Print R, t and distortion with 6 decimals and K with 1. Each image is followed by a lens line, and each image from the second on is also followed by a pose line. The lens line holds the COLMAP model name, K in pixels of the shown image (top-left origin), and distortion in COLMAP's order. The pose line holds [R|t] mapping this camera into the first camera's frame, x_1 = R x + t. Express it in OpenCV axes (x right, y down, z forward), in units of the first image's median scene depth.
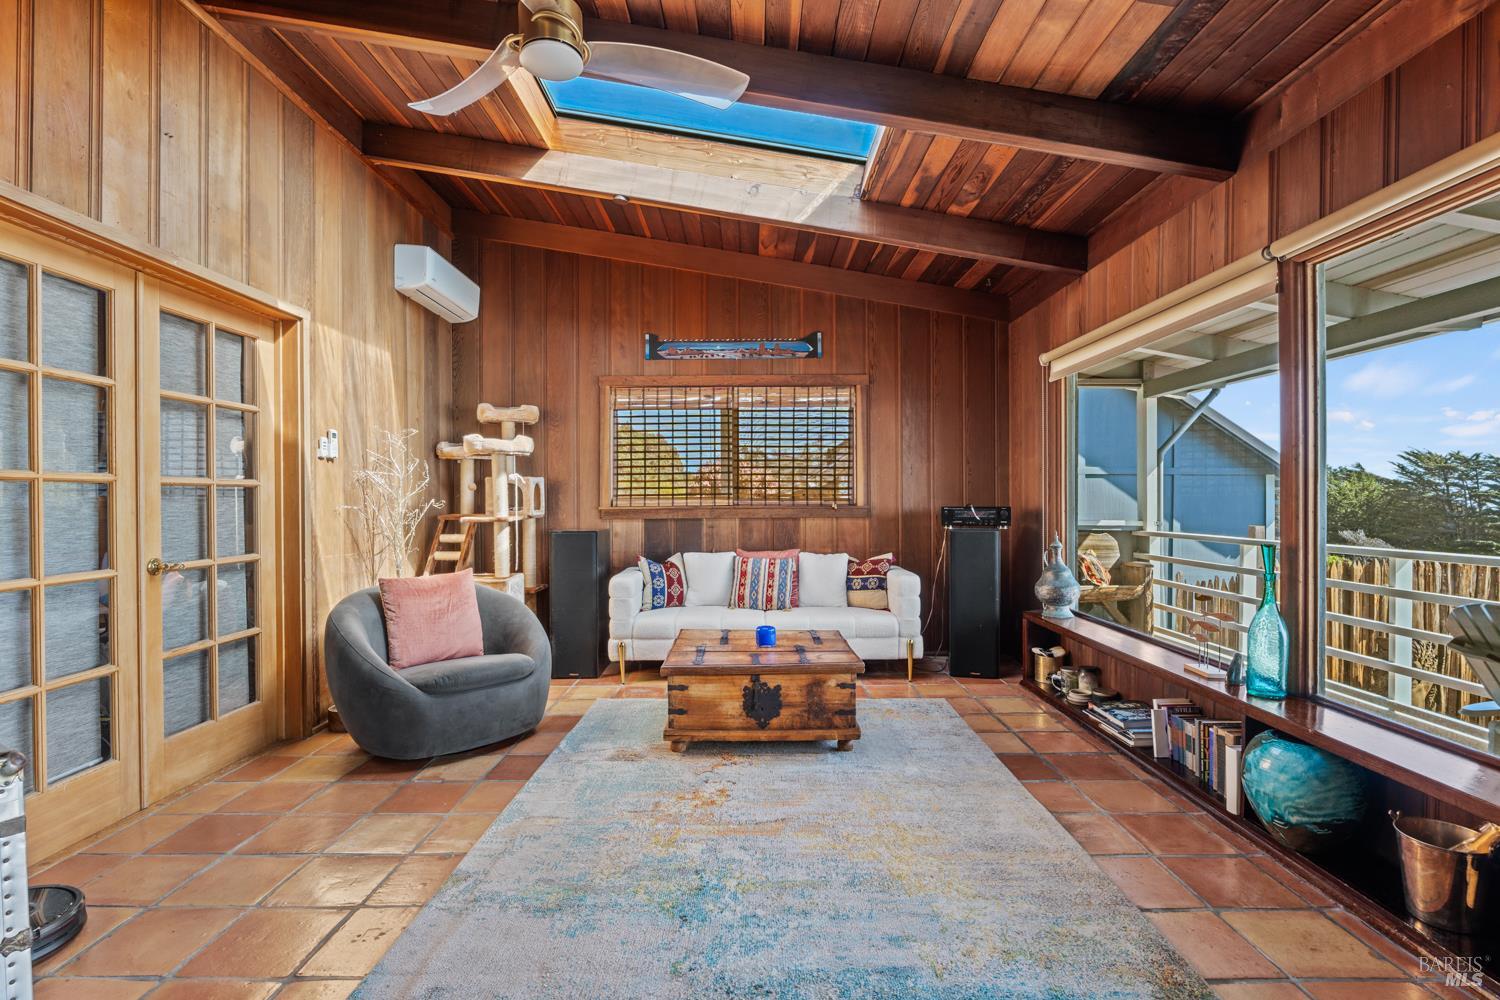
lens RADIAL K [[705.4, 0, 750.0], [0, 705.4, 500.0], [0, 0, 1]] dist [-0.000810, -0.000279]
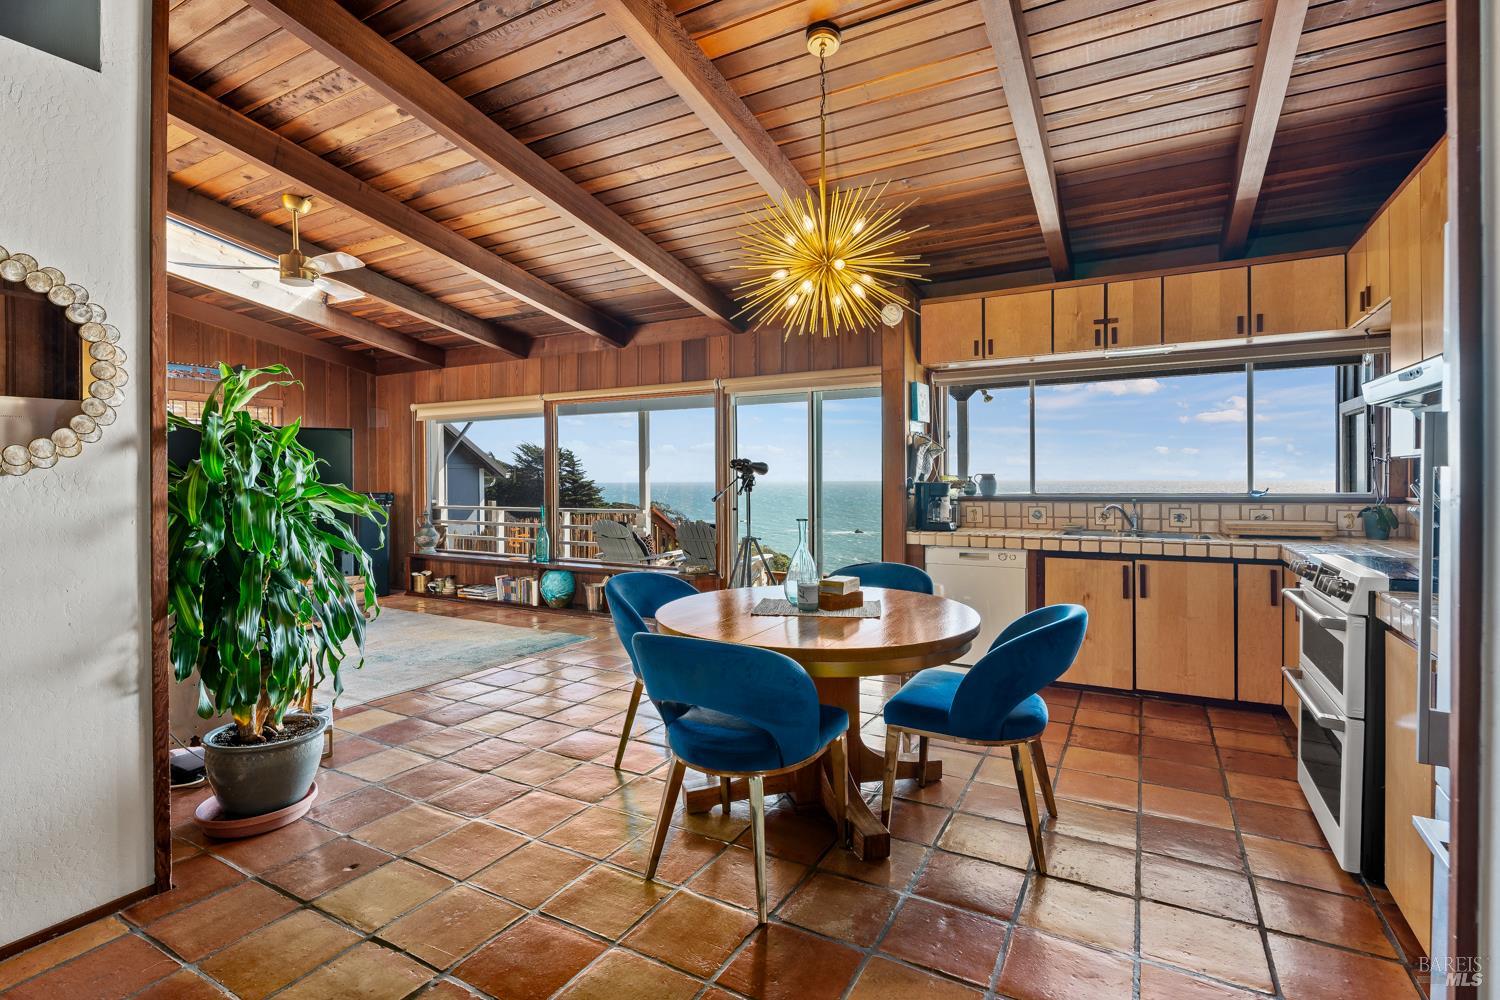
lens RADIAL K [[705.4, 0, 750.0], [0, 705.4, 500.0], [0, 0, 1]] dist [-0.000810, -0.000279]
pose [[0.481911, -0.026966, 0.875805, -0.754426], [0.003765, 0.999581, 0.028705, -0.019952], [-0.876212, -0.010536, 0.481811, -0.601405]]
